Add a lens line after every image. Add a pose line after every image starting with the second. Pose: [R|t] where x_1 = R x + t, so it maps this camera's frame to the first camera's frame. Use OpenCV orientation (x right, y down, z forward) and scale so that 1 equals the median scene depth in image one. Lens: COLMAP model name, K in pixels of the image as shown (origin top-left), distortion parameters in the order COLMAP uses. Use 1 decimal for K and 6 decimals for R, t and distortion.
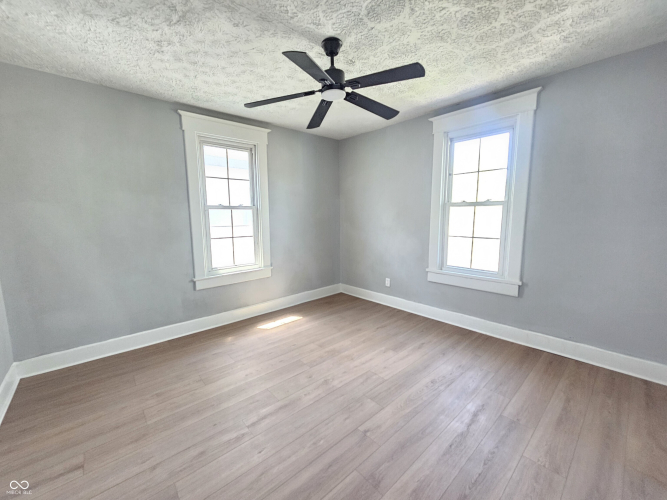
lens RADIAL K [[268.3, 0, 338.4], [0, 268.3, 249.8], [0, 0, 1]] dist [-0.000517, 0.000402]
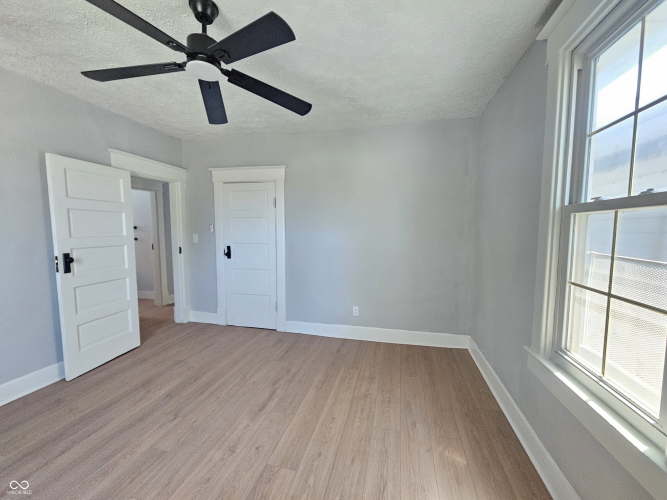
lens RADIAL K [[268.3, 0, 327.8], [0, 268.3, 251.2], [0, 0, 1]] dist [-0.000517, 0.000402]
pose [[-0.835059, 0.055231, -0.547381, 0.115150], [-0.064743, 0.978170, 0.197466, -0.230820], [0.546338, 0.200335, -0.813253, 1.721764]]
